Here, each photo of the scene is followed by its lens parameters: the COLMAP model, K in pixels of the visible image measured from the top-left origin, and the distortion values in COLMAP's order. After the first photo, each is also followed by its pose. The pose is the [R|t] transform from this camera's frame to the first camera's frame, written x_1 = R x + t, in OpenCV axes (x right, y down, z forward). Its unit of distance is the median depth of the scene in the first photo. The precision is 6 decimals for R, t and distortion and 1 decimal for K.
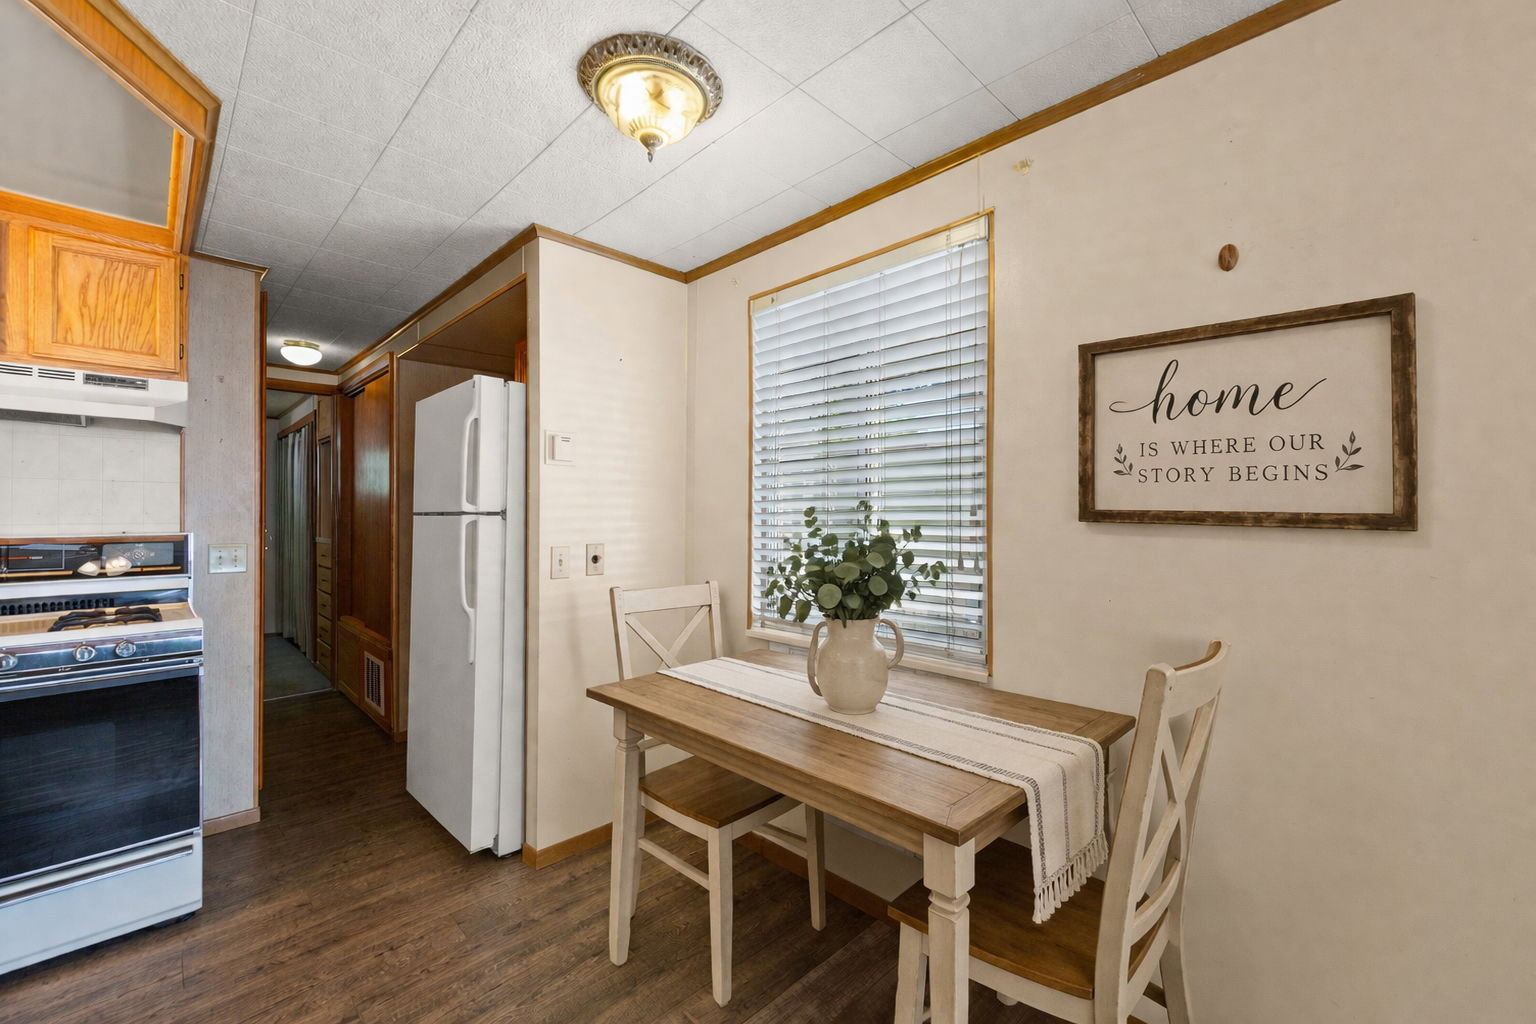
lens RADIAL K [[627.6, 0, 765.1], [0, 627.6, 516.6], [0, 0, 1]] dist [-0.002416, -0.000045]
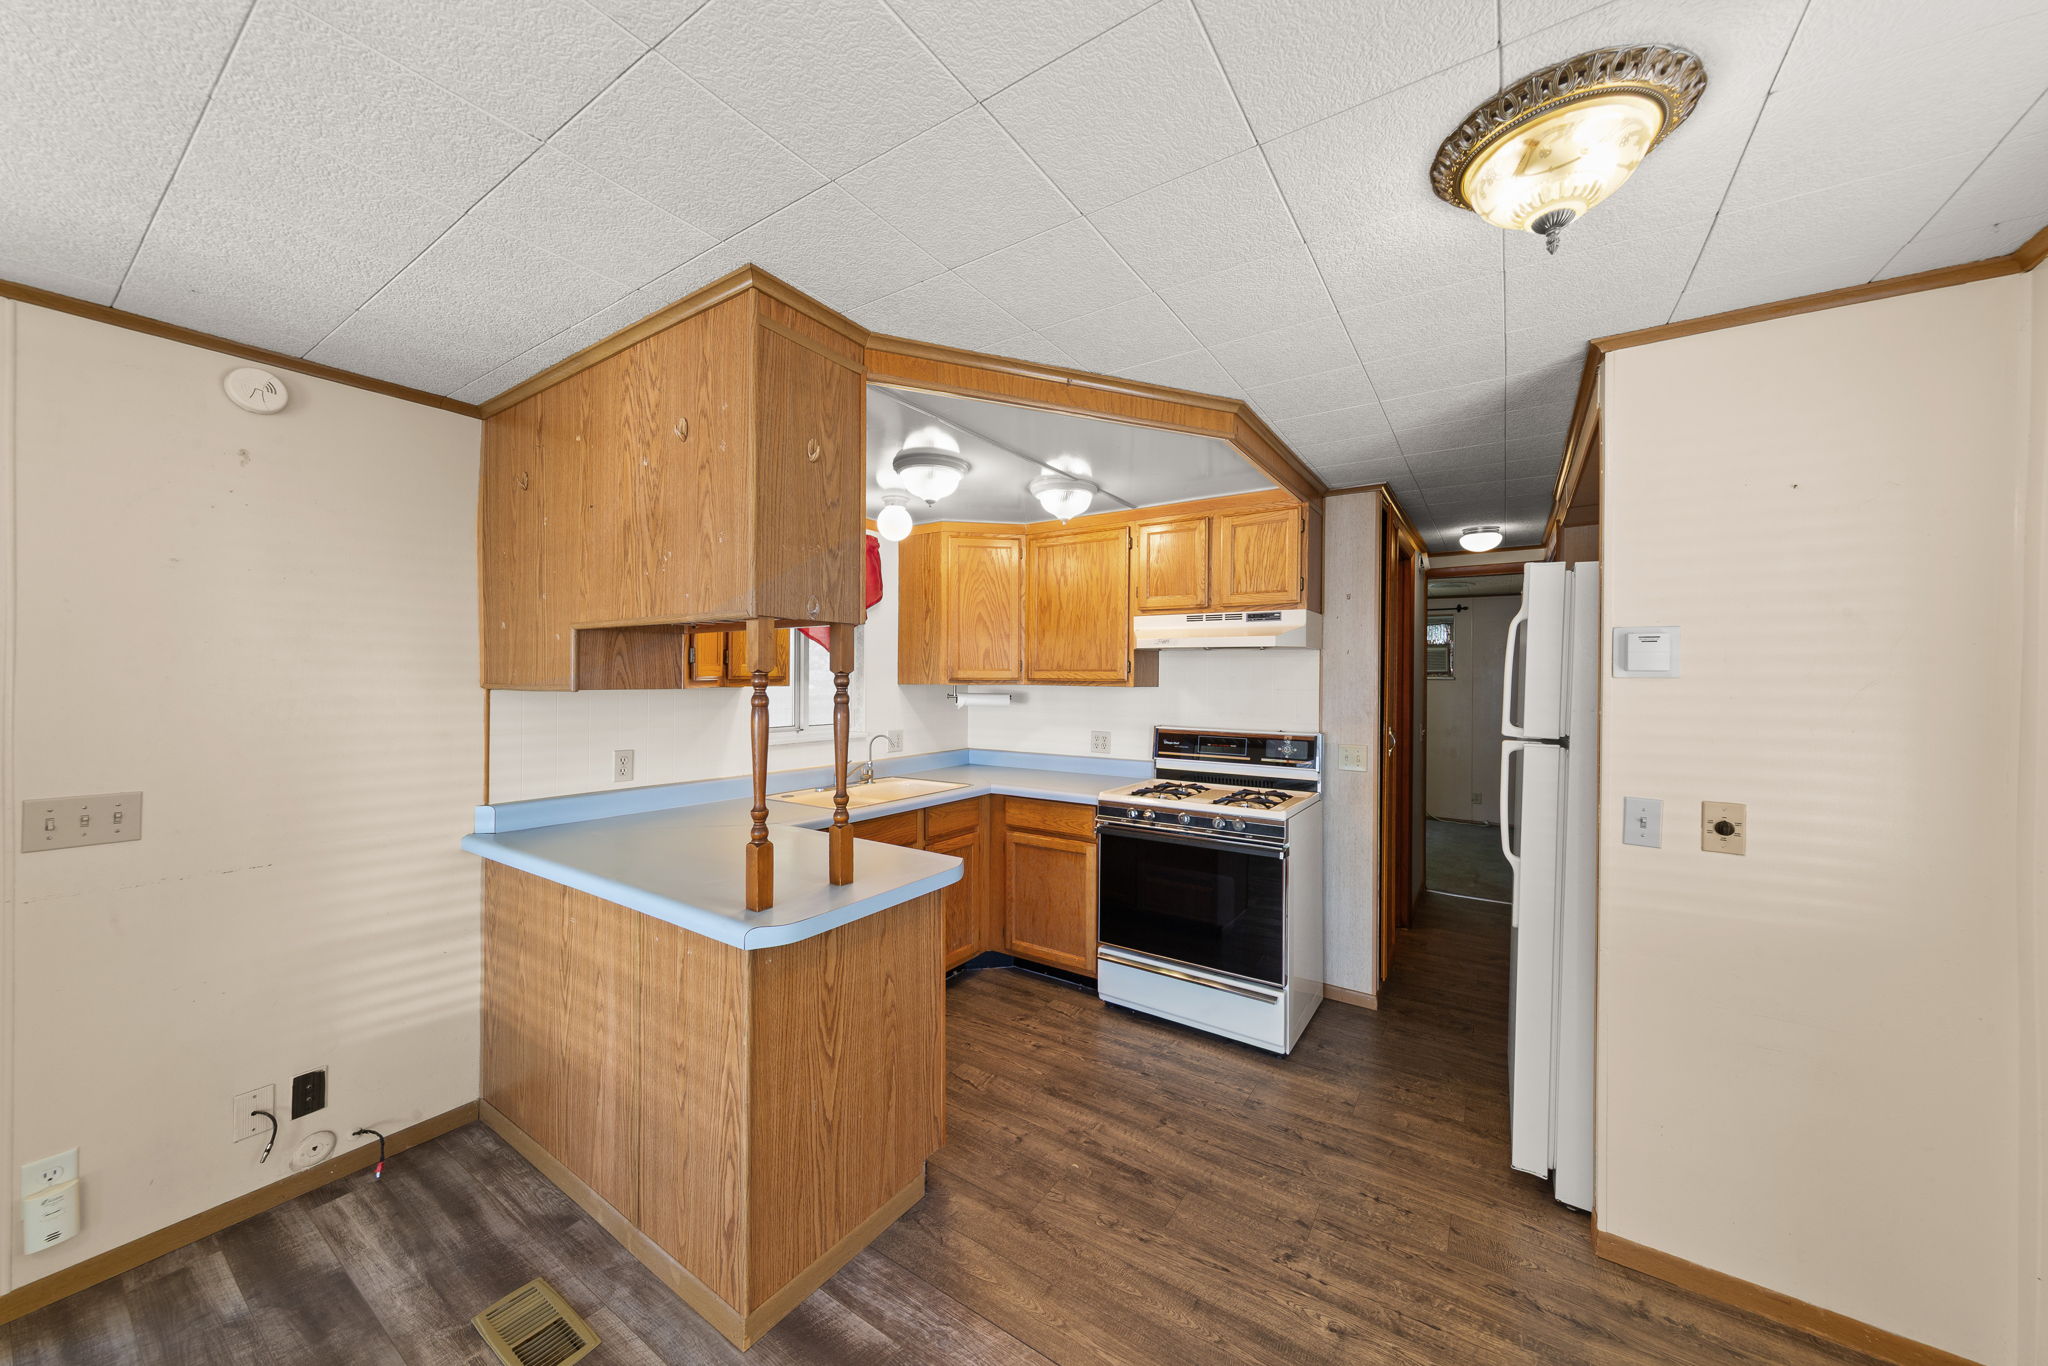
lens RADIAL K [[716.1, 0, 1023.1], [0, 716.1, 677.2], [0, 0, 1]] dist [0.003666, 0.000108]
pose [[0.194362, -0.001297, -0.980929, 0.308225], [-0.009482, 0.999950, -0.003200, -0.076169], [0.980884, 0.009923, 0.194340, 0.212739]]
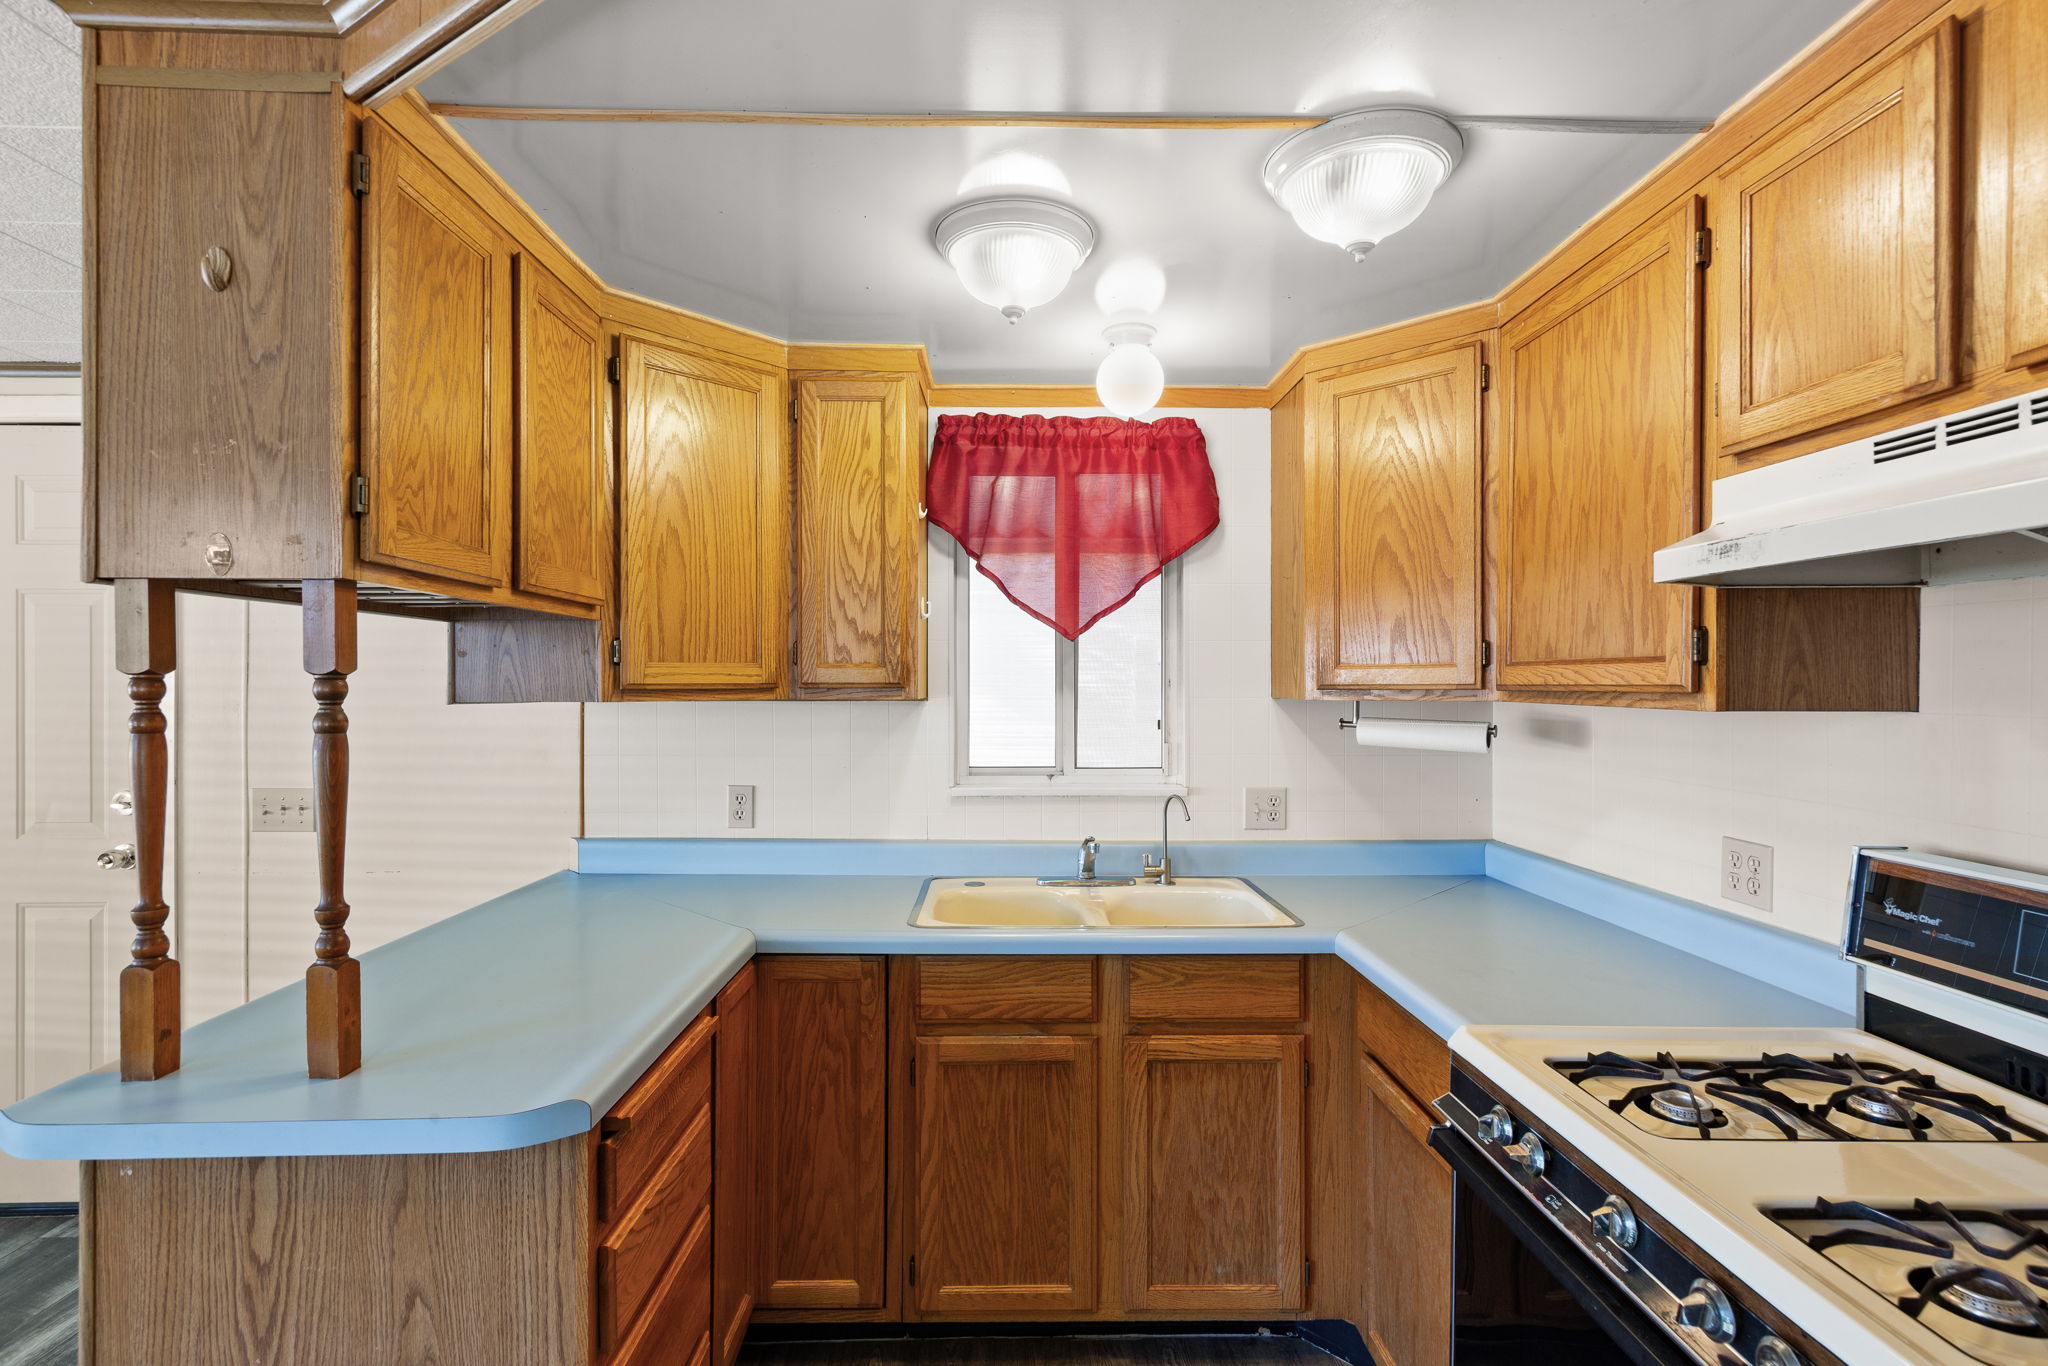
lens RADIAL K [[970.8, 0, 1024.3], [0, 970.8, 681.8], [0, 0, 1]] dist [0.001710, -0.000091]
pose [[-0.687698, -0.004623, -0.725982, -0.393402], [-0.005431, 0.999985, -0.001224, -0.078307], [0.725976, 0.003101, -0.687713, 0.871392]]
